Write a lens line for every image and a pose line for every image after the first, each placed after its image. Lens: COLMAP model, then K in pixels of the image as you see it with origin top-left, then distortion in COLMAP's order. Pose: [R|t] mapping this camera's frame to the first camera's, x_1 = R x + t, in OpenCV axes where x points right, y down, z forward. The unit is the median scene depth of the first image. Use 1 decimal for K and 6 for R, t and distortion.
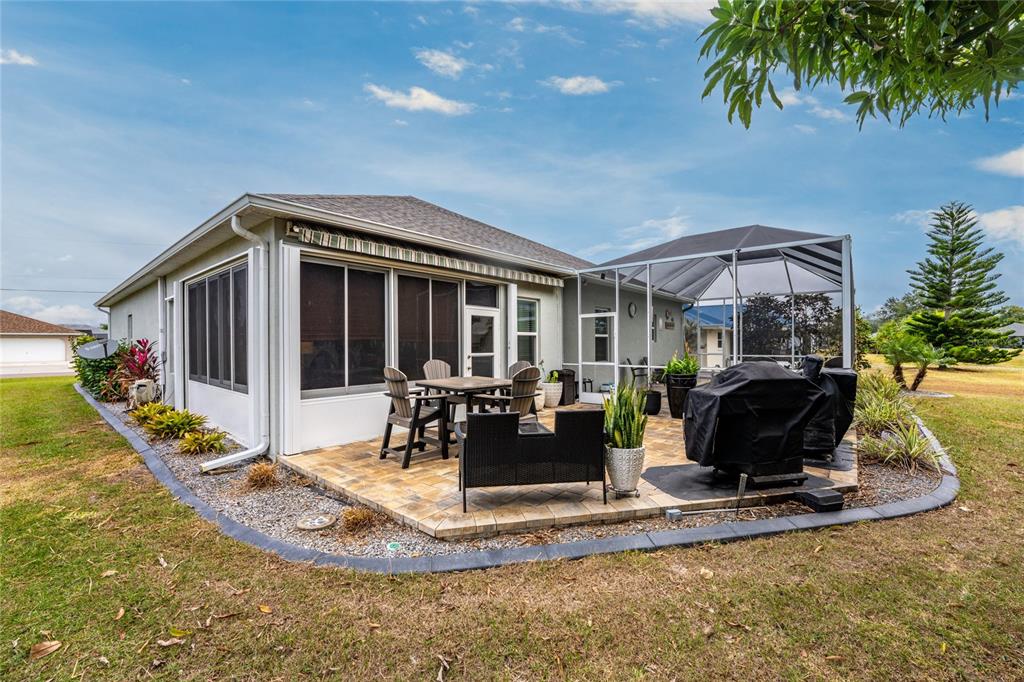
lens RADIAL K [[421.0, 0, 505.9], [0, 421.0, 346.1], [0, 0, 1]] dist [-0.017730, 0.001089]
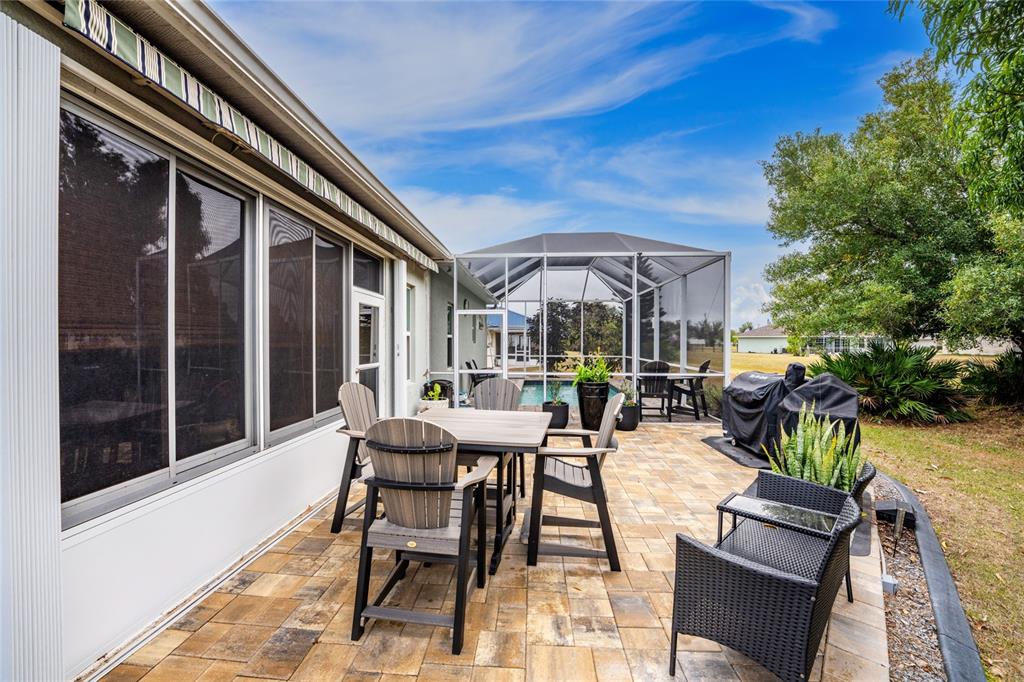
lens RADIAL K [[421.0, 0, 511.1], [0, 421.0, 343.2], [0, 0, 1]] dist [-0.017730, 0.001089]
pose [[0.788773, 0.000343, 0.614684, -0.276325], [0.001301, 0.999997, -0.002227, -0.013640], [-0.614683, 0.002556, 0.788770, 0.378780]]
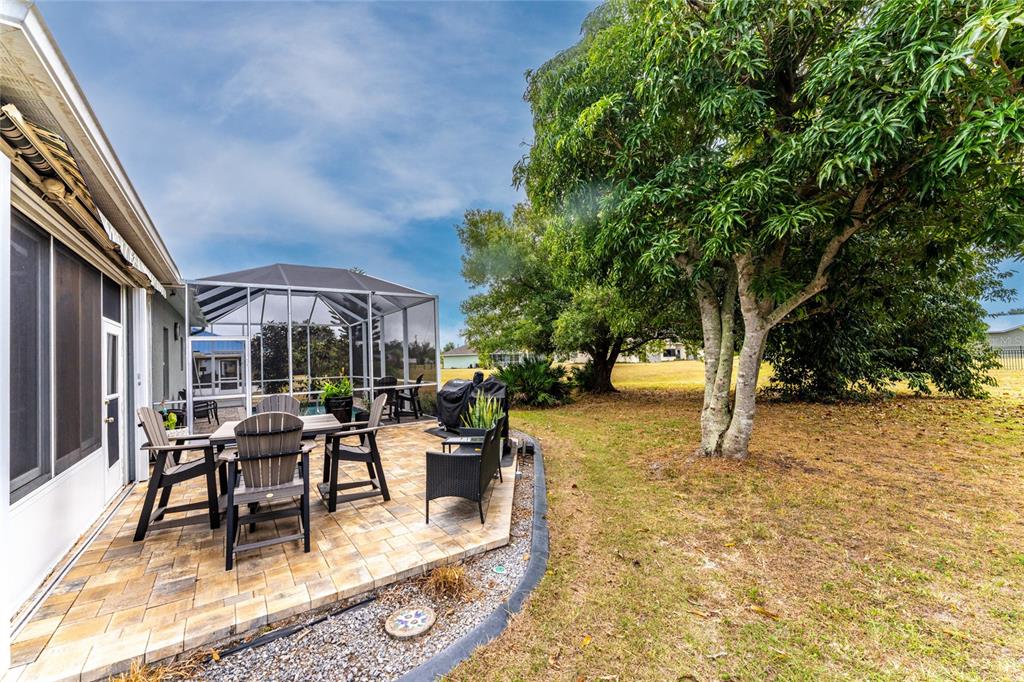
lens RADIAL K [[421.0, 0, 512.2], [0, 421.0, 340.6], [0, 0, 1]] dist [-0.017730, 0.001089]
pose [[0.244994, 0.030913, 0.969032, -0.514284], [0.041966, 0.998217, -0.042454, -0.013190], [-0.968616, 0.051067, 0.243259, 0.283749]]
